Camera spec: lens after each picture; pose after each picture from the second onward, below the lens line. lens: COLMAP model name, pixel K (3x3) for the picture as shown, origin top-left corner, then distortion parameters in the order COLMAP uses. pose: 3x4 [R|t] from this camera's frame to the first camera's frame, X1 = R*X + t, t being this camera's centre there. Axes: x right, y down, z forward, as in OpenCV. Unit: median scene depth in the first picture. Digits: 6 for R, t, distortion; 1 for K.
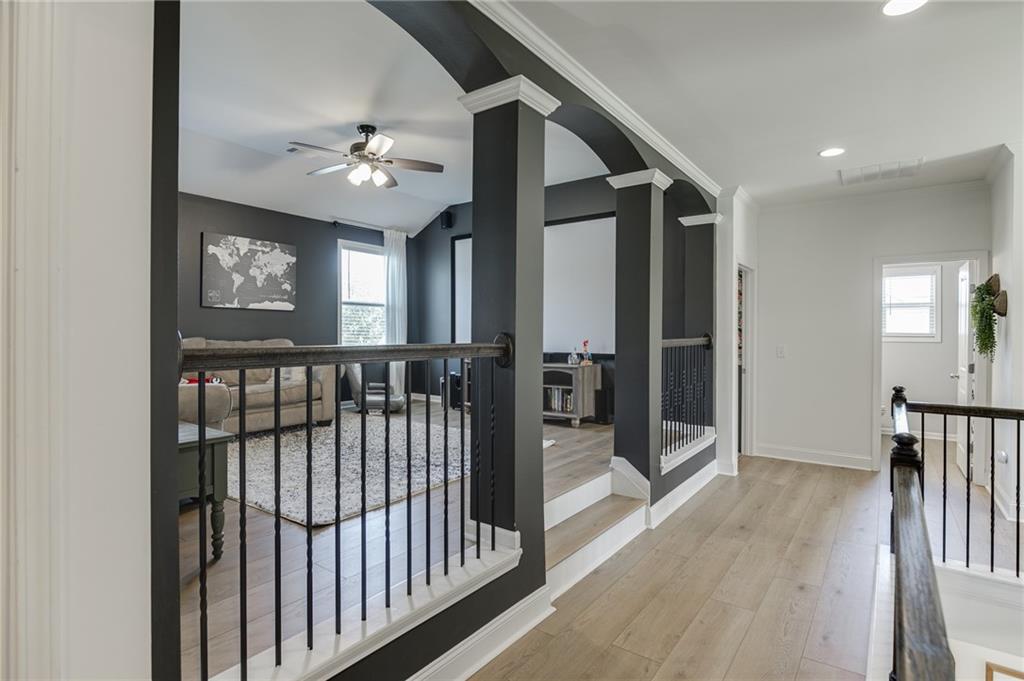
lens RADIAL K [[515.1, 0, 516.9], [0, 515.1, 333.5], [0, 0, 1]] dist [-0.001070, -0.000752]
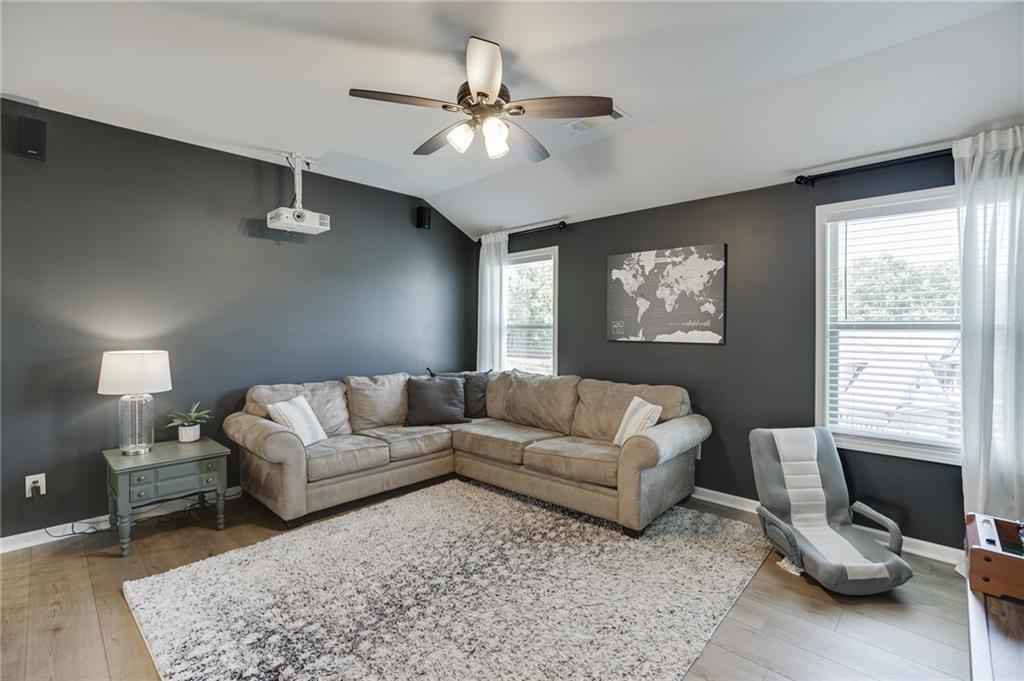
lens RADIAL K [[459.5, 0, 510.6], [0, 459.5, 334.1], [0, 0, 1]] dist [-0.025655, 0.008589]
pose [[-0.139941, 0.005334, -0.990145, 0.182234], [-0.006286, 0.999961, 0.006275, -0.061700], [0.990140, 0.007102, -0.139902, 0.868037]]
